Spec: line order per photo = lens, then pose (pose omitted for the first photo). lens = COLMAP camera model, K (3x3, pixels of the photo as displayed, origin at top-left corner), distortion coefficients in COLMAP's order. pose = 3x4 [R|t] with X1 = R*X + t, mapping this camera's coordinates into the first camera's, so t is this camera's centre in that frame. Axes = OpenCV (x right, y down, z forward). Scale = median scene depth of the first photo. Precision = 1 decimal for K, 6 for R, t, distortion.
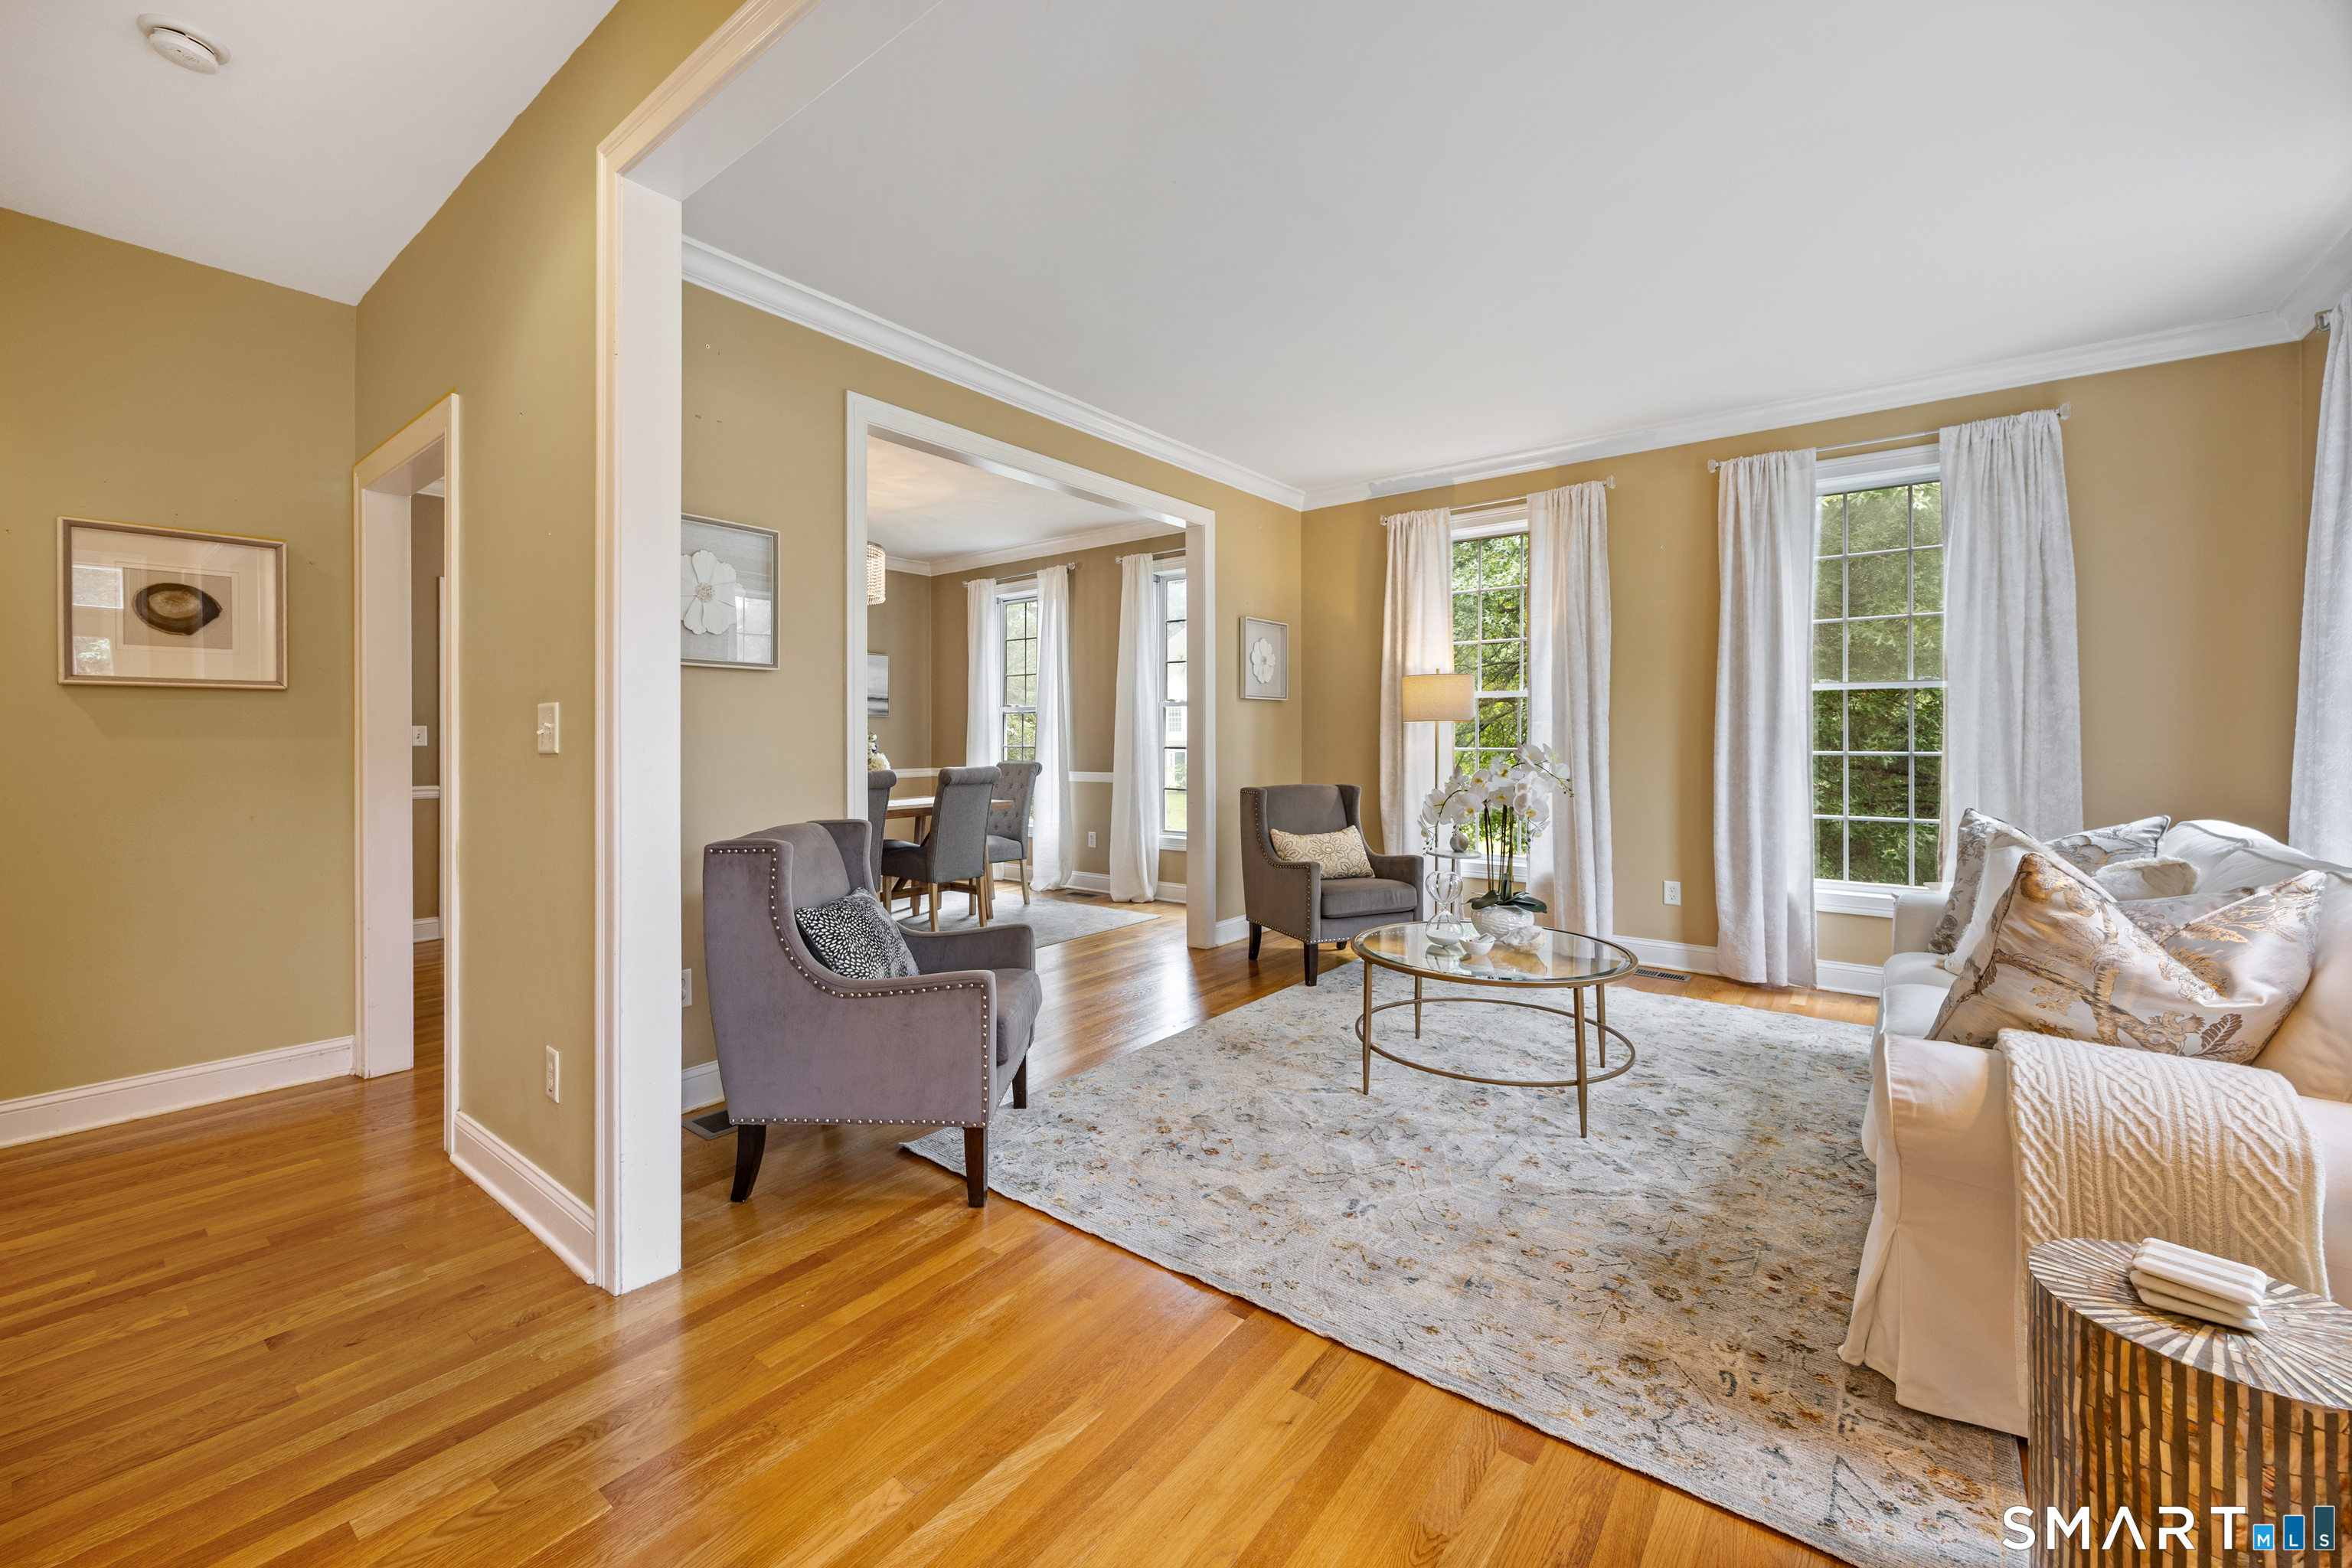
lens RADIAL K [[936.4, 0, 1153.4], [0, 936.4, 725.0], [0, 0, 1]] dist [-0.000432, -0.000156]
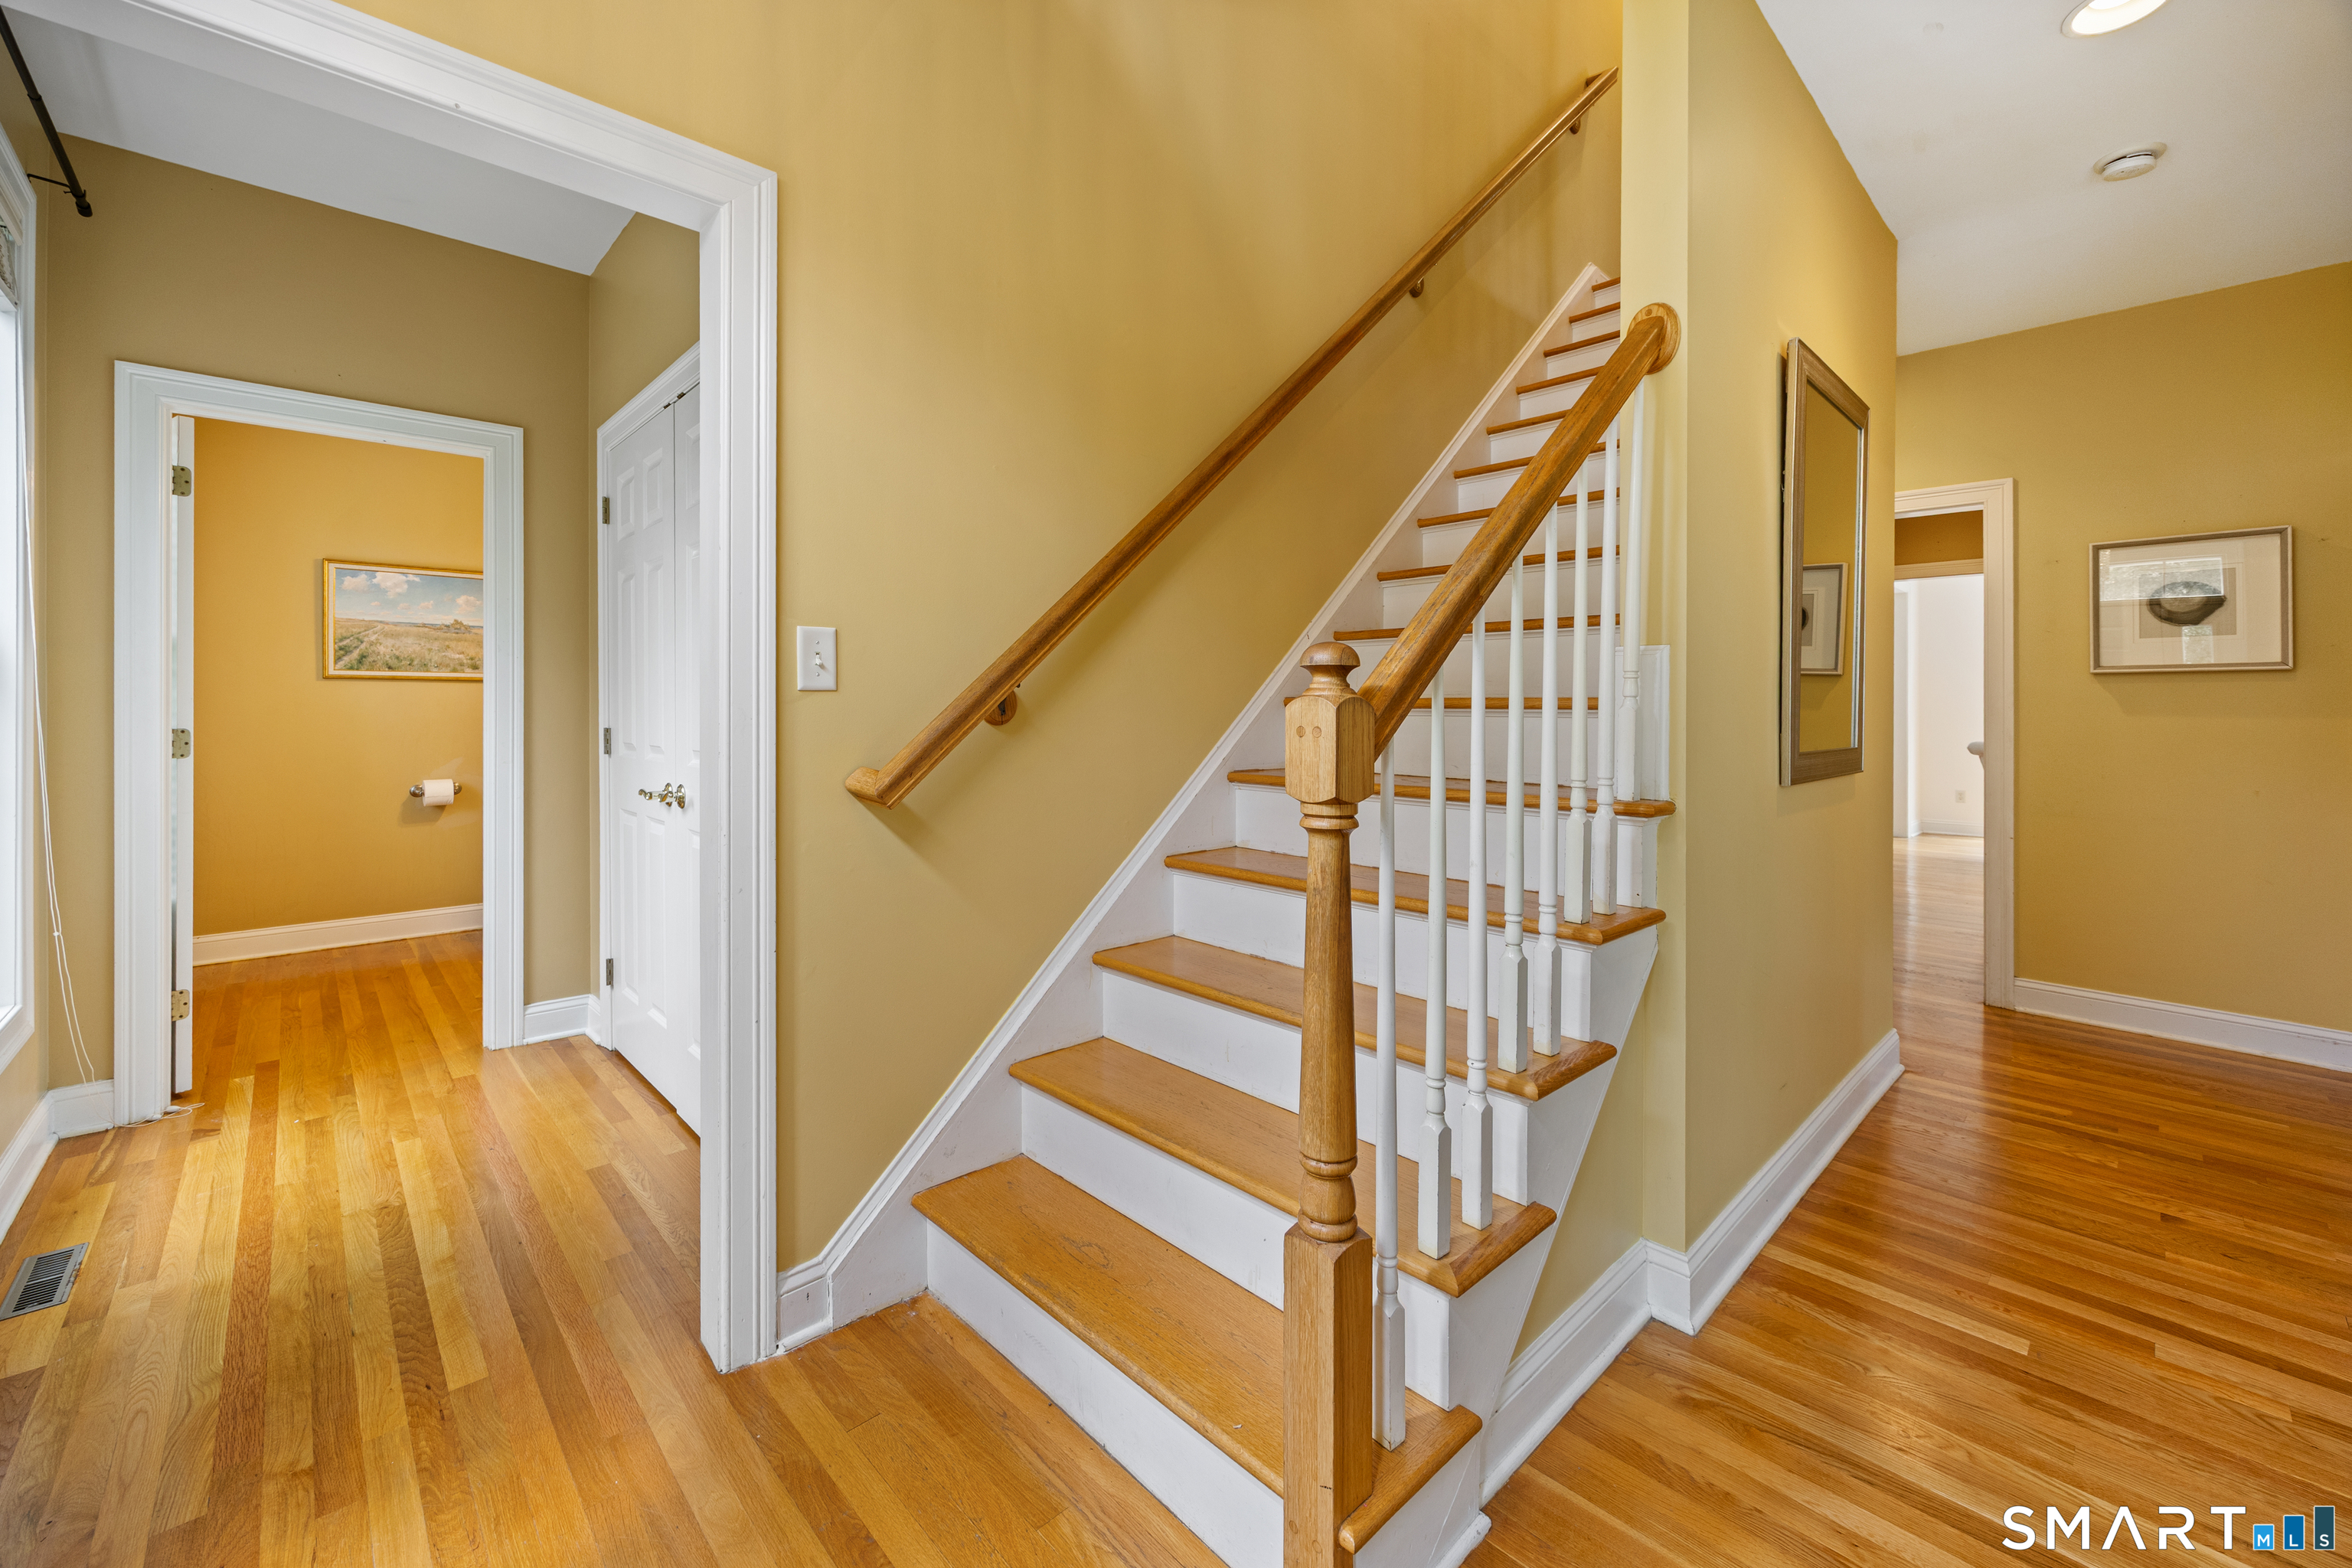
lens RADIAL K [[936.4, 0, 1164.1], [0, 936.4, 711.0], [0, 0, 1]] dist [-0.000432, -0.000156]
pose [[-0.154100, 0.009122, -0.988013, 0.367528], [0.001943, 0.999958, 0.008929, -0.006481], [0.988053, -0.000543, -0.154112, -0.075657]]
